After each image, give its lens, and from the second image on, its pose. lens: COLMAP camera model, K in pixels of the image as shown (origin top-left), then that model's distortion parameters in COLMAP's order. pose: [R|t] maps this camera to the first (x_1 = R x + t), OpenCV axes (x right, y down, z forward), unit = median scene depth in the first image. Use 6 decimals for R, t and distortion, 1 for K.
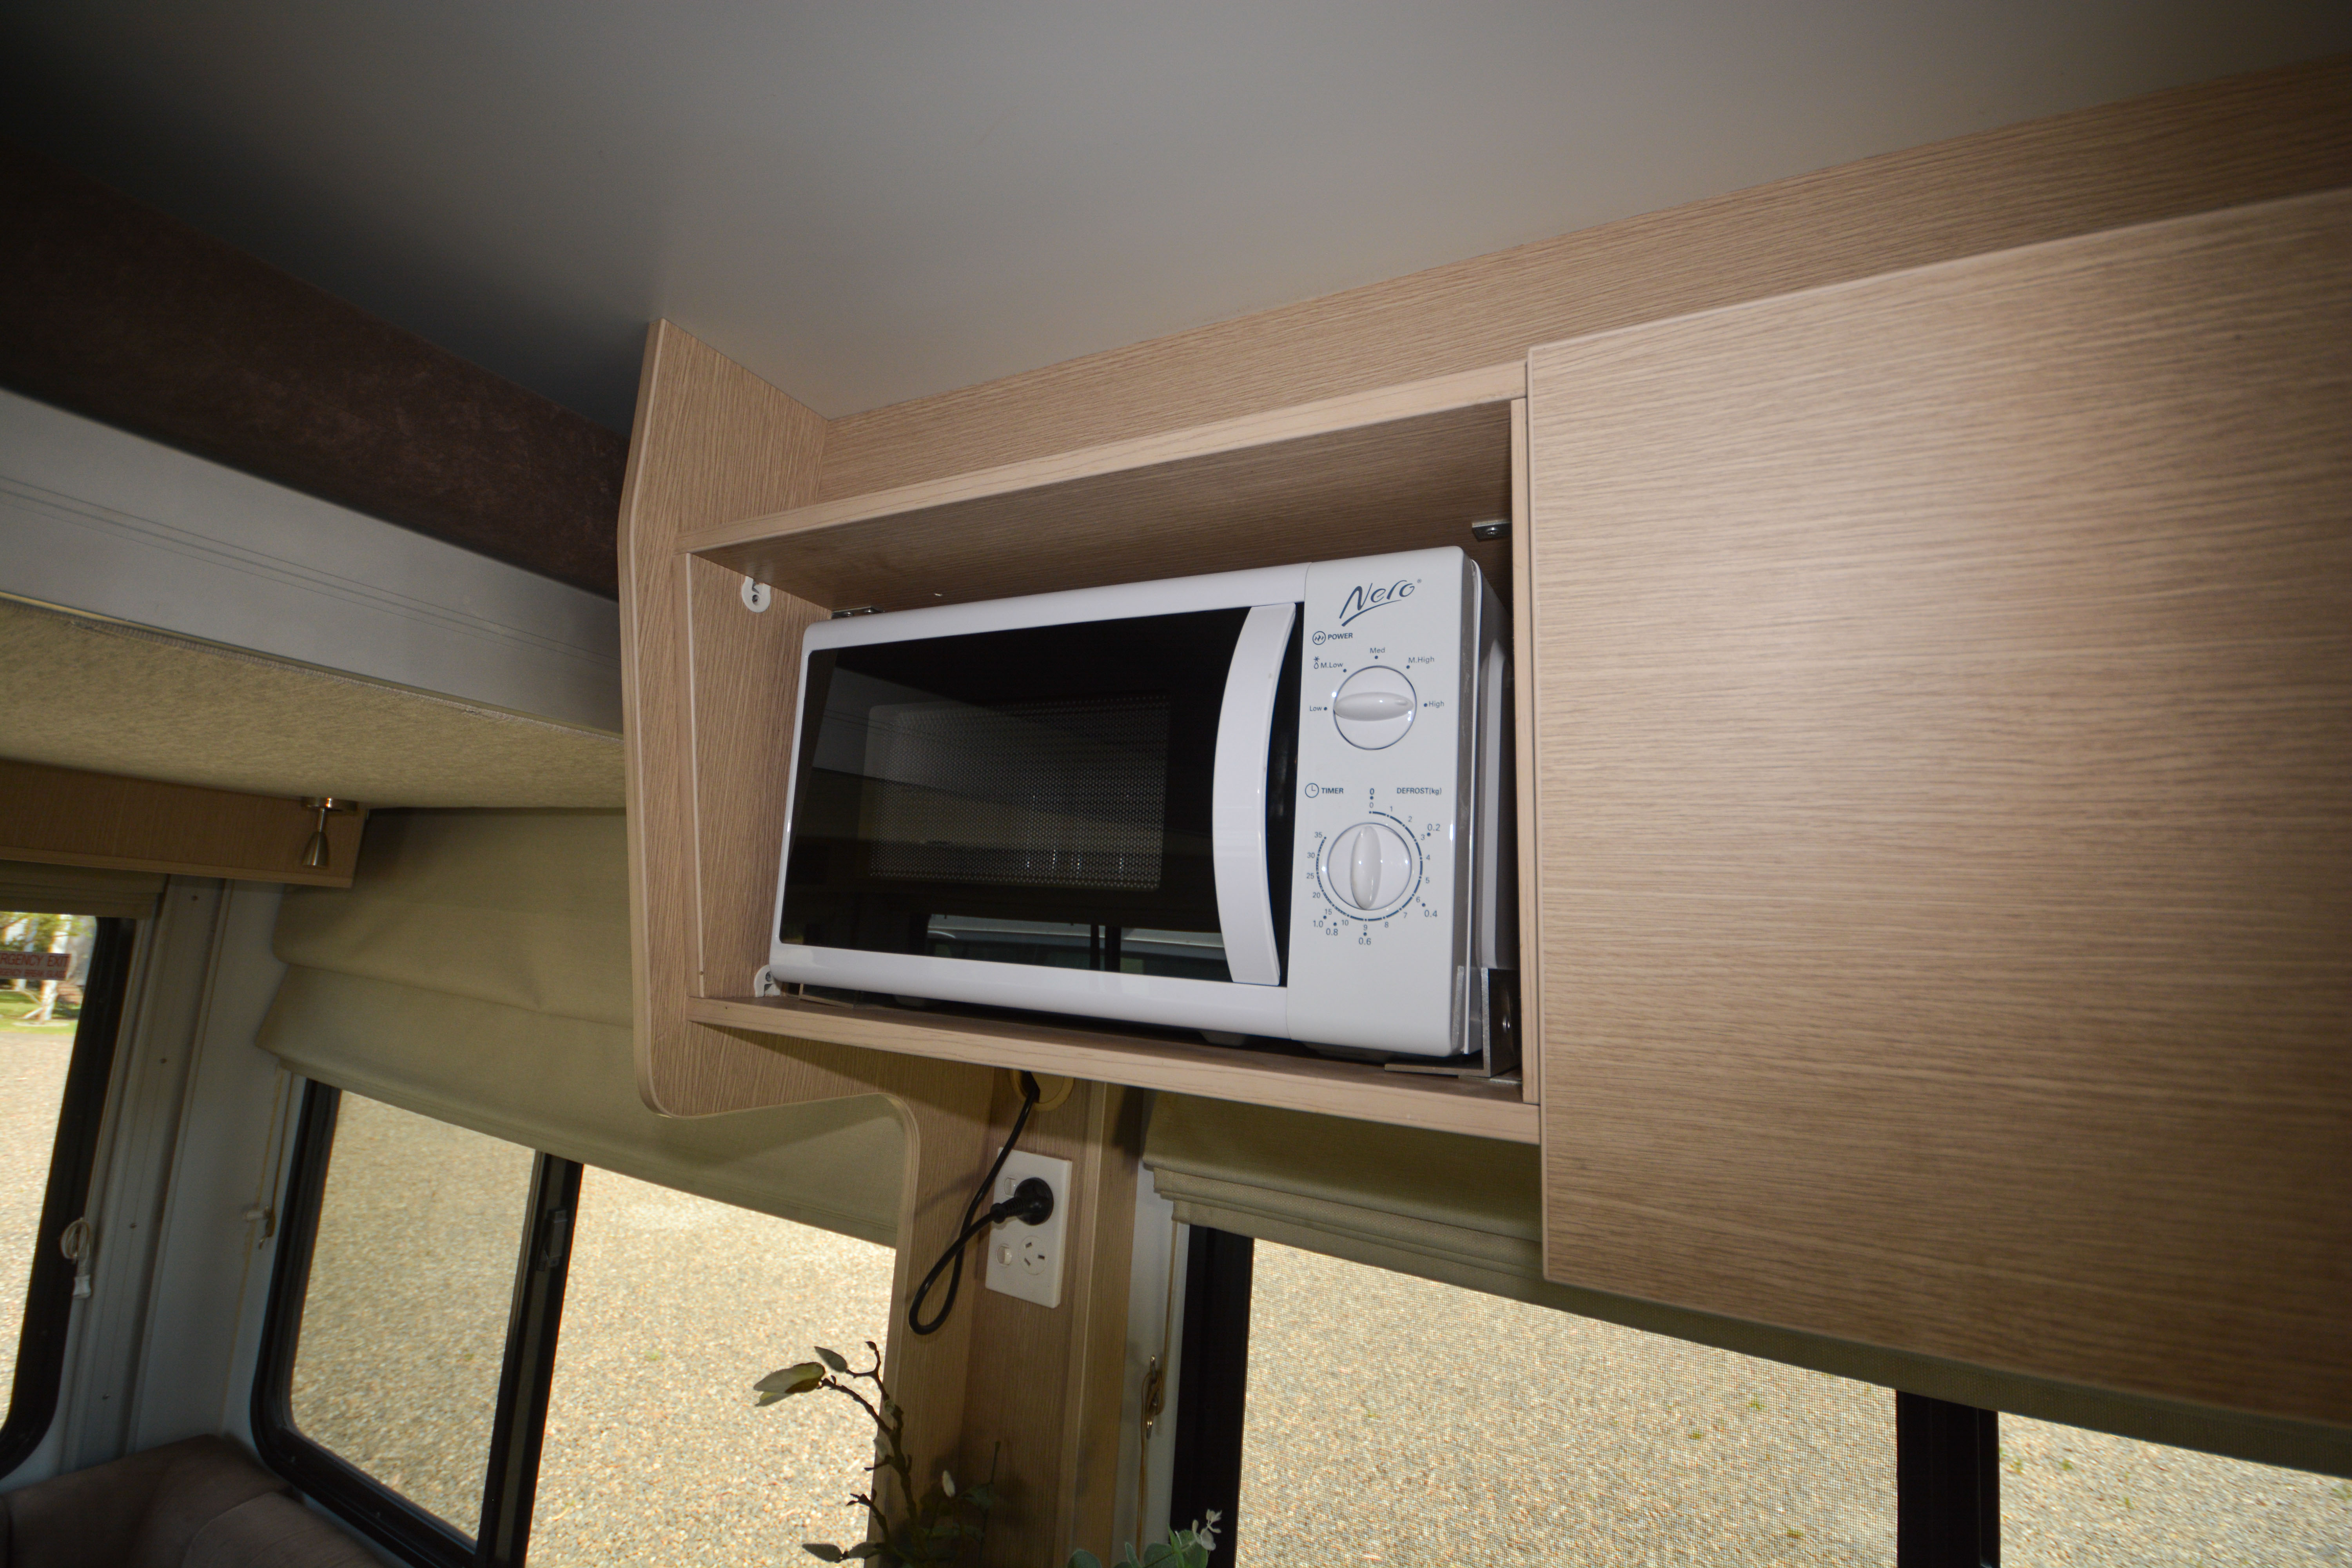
lens RADIAL K [[1031.0, 0, 1172.0], [0, 1031.0, 788.8], [0, 0, 1]] dist [0.012486, -0.014549]
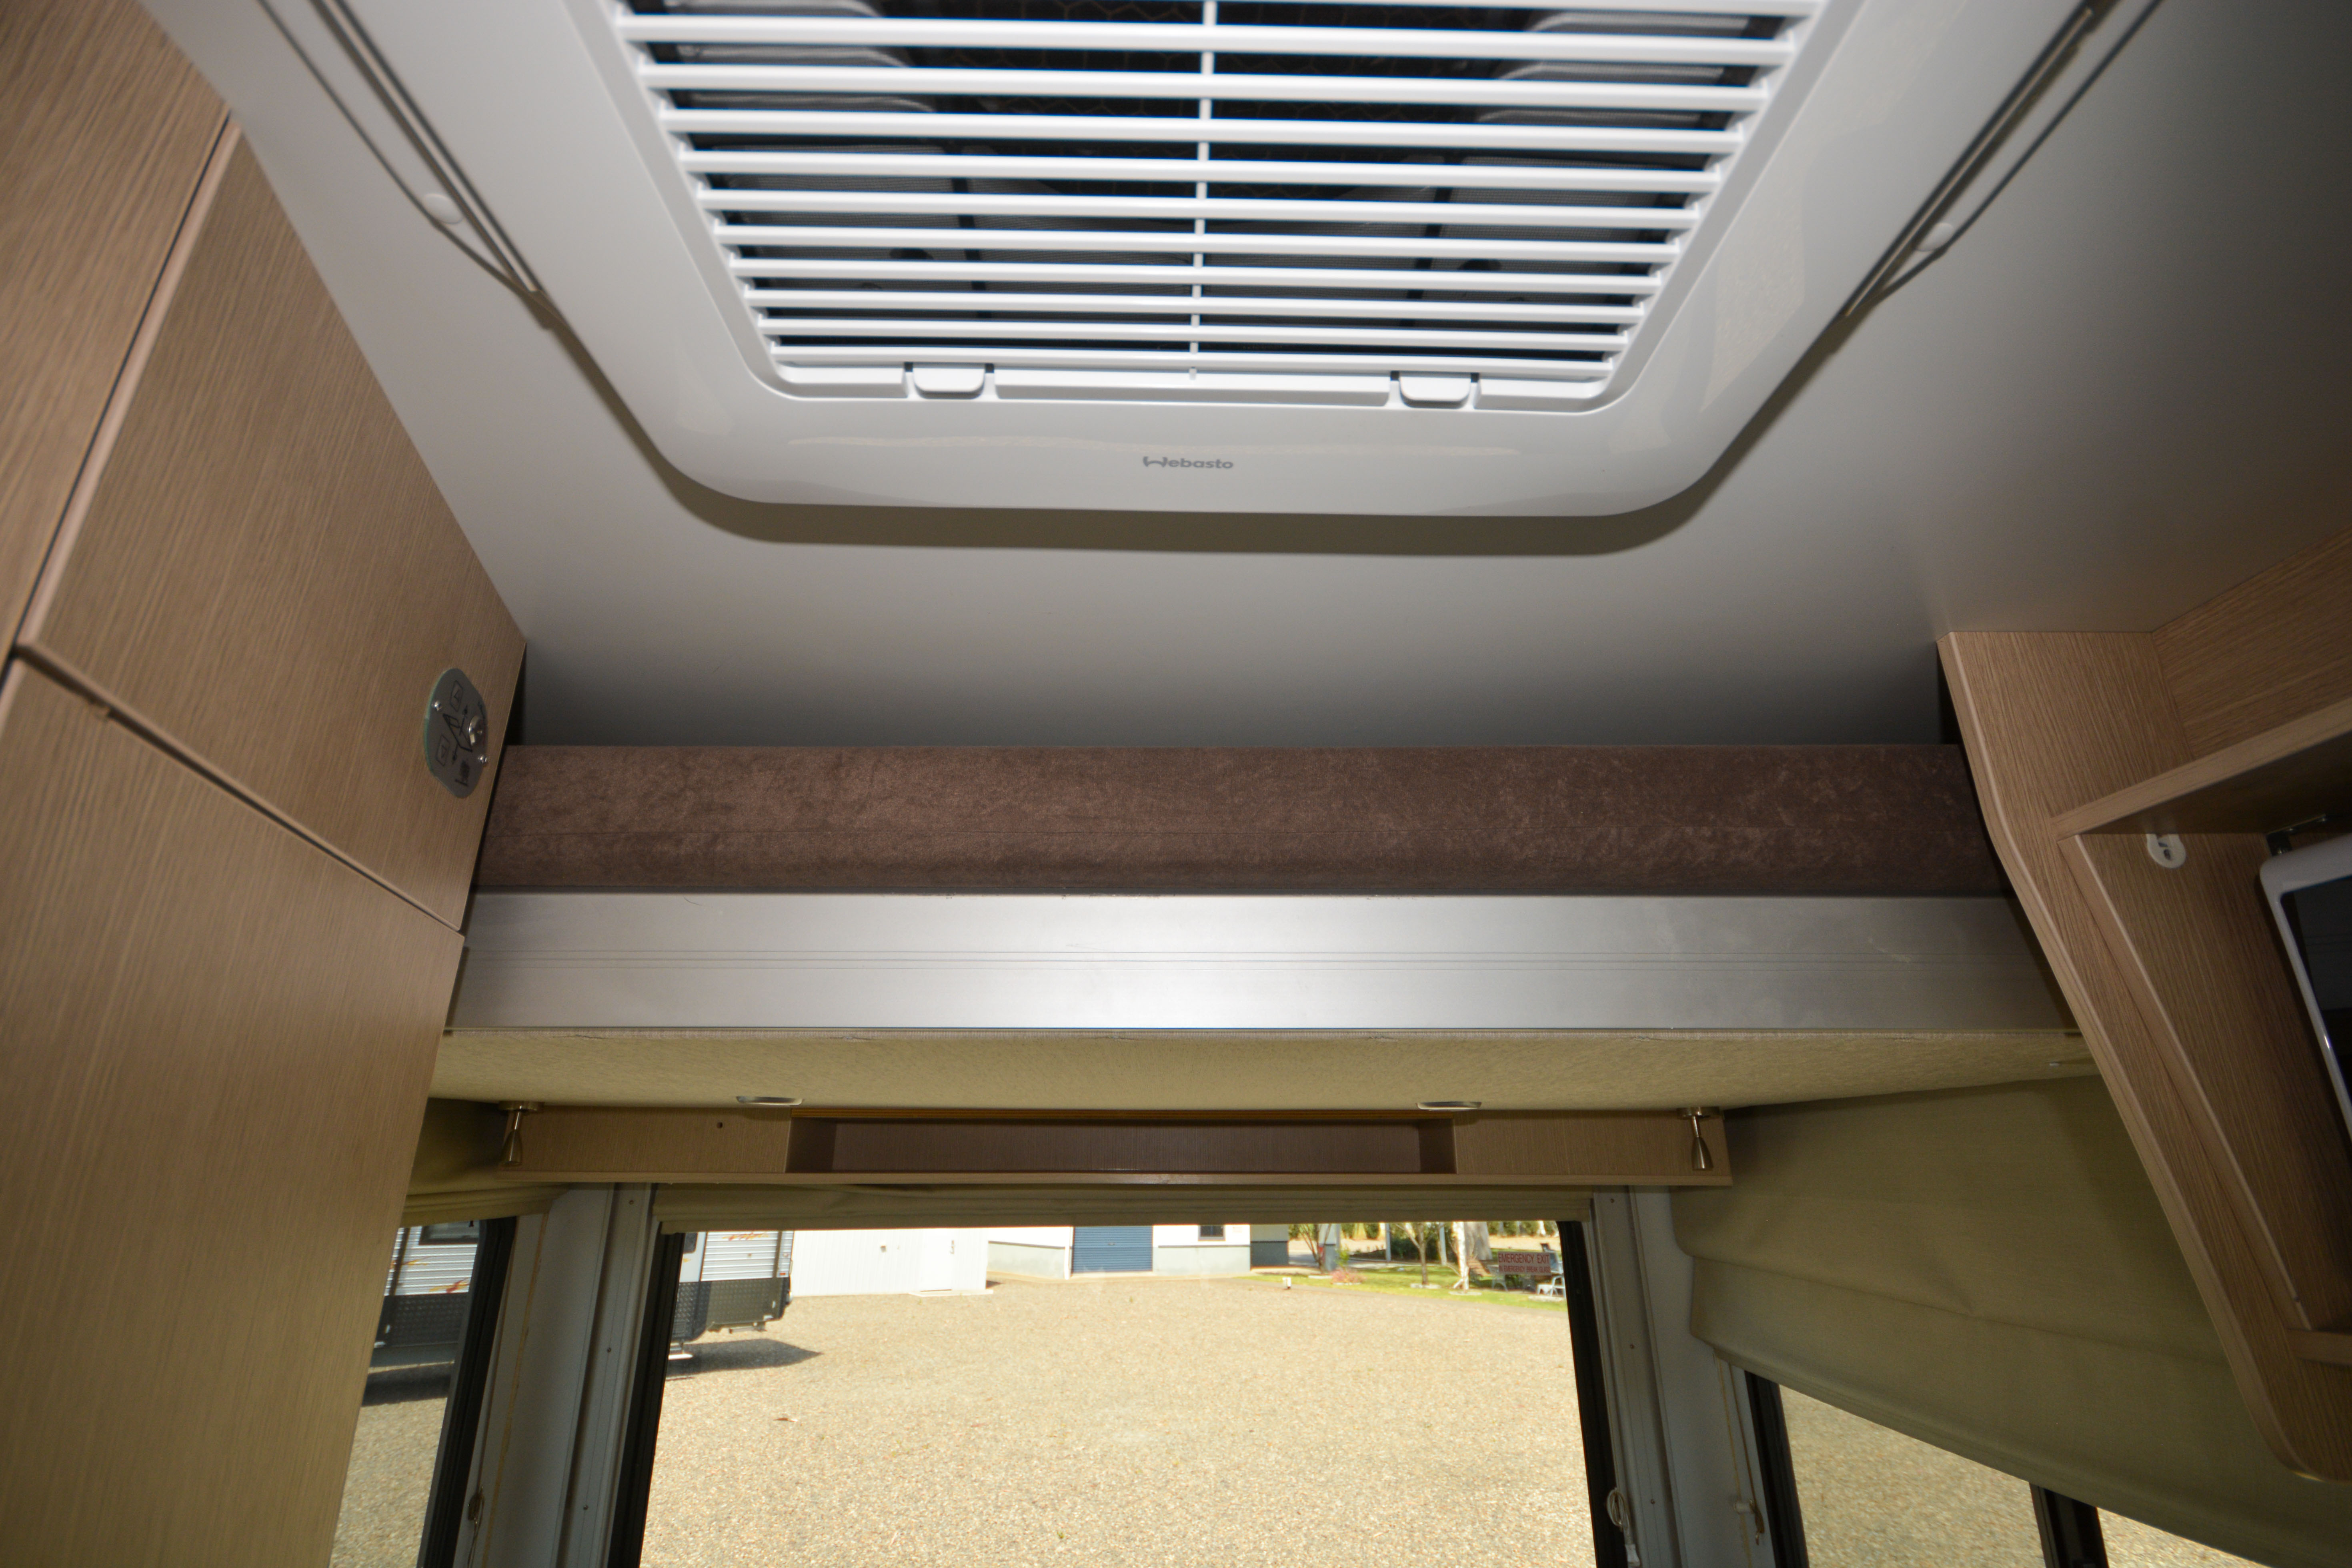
lens RADIAL K [[1031.0, 0, 1170.4], [0, 1031.0, 769.7], [0, 0, 1]] dist [0.012486, -0.014549]
pose [[0.482970, -0.373176, -0.792136, -0.037441], [0.165053, 0.927222, -0.336181, -0.042796], [0.859940, 0.031621, 0.509414, -0.100582]]
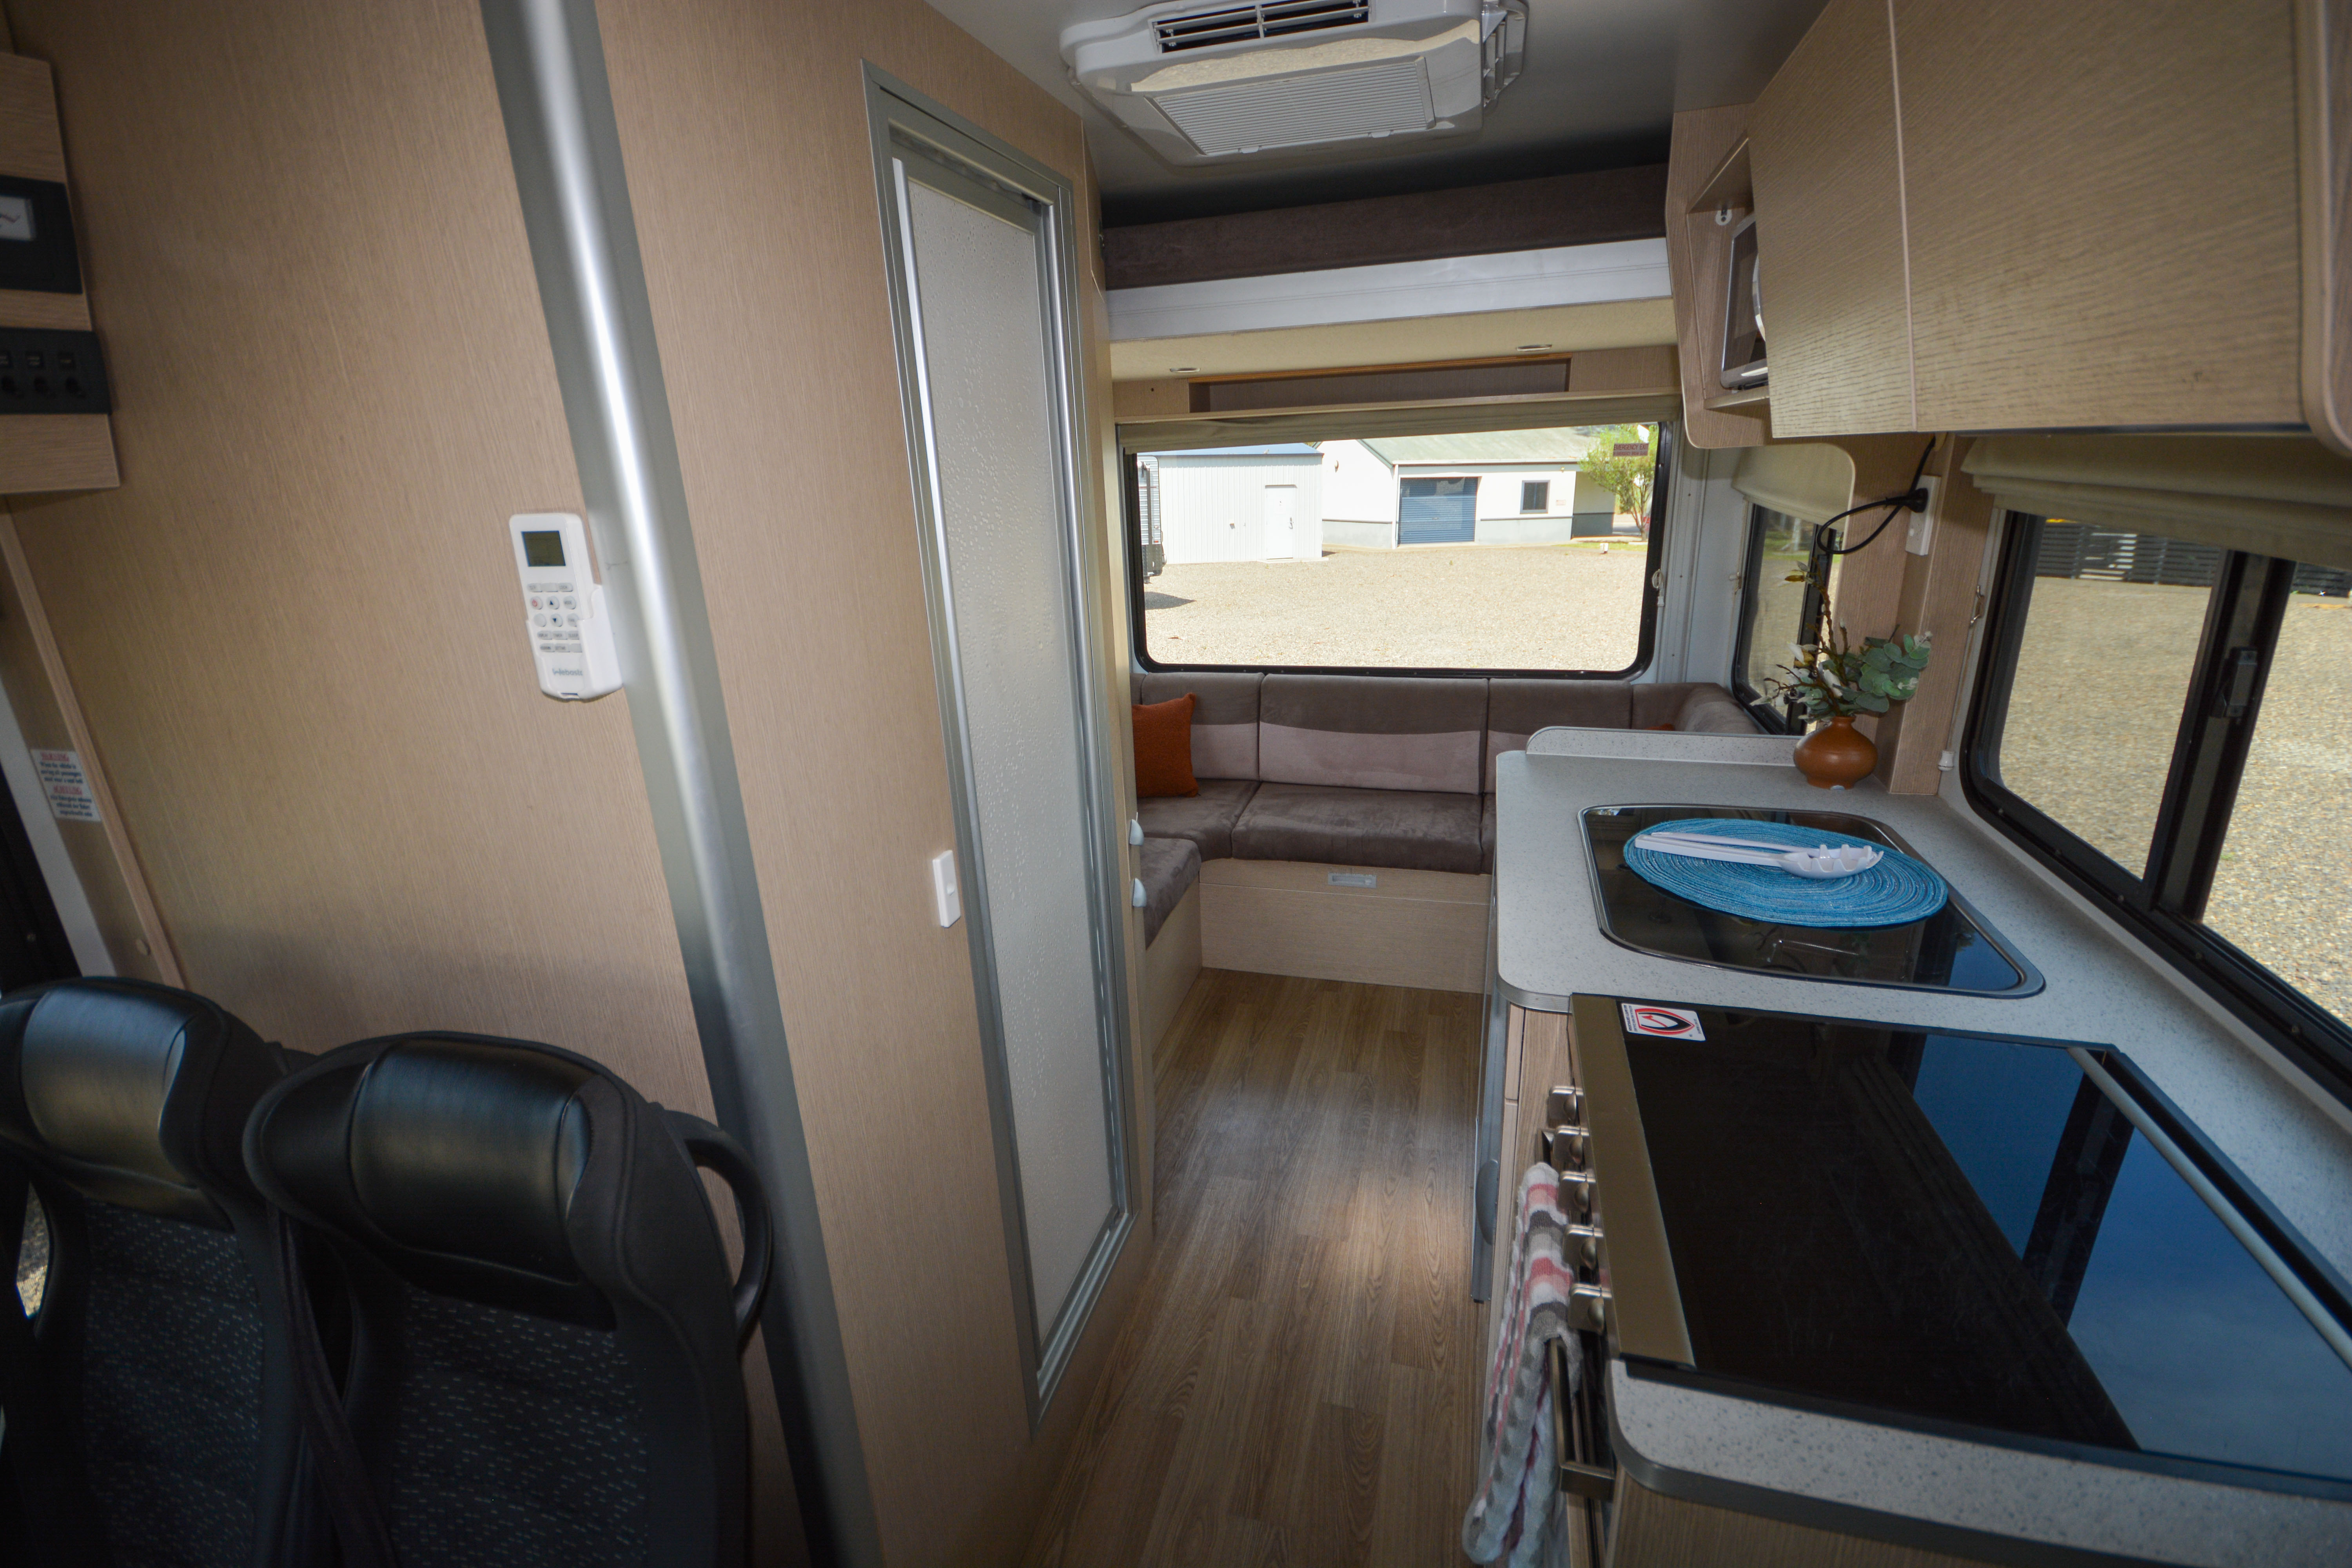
lens RADIAL K [[1031.0, 0, 1172.1], [0, 1031.0, 790.8], [0, 0, 1]] dist [0.012486, -0.014549]
pose [[0.200552, 0.222895, -0.953990, 0.882722], [0.203300, 0.943108, 0.263091, 0.080252], [0.958357, -0.246710, 0.143828, -0.399925]]
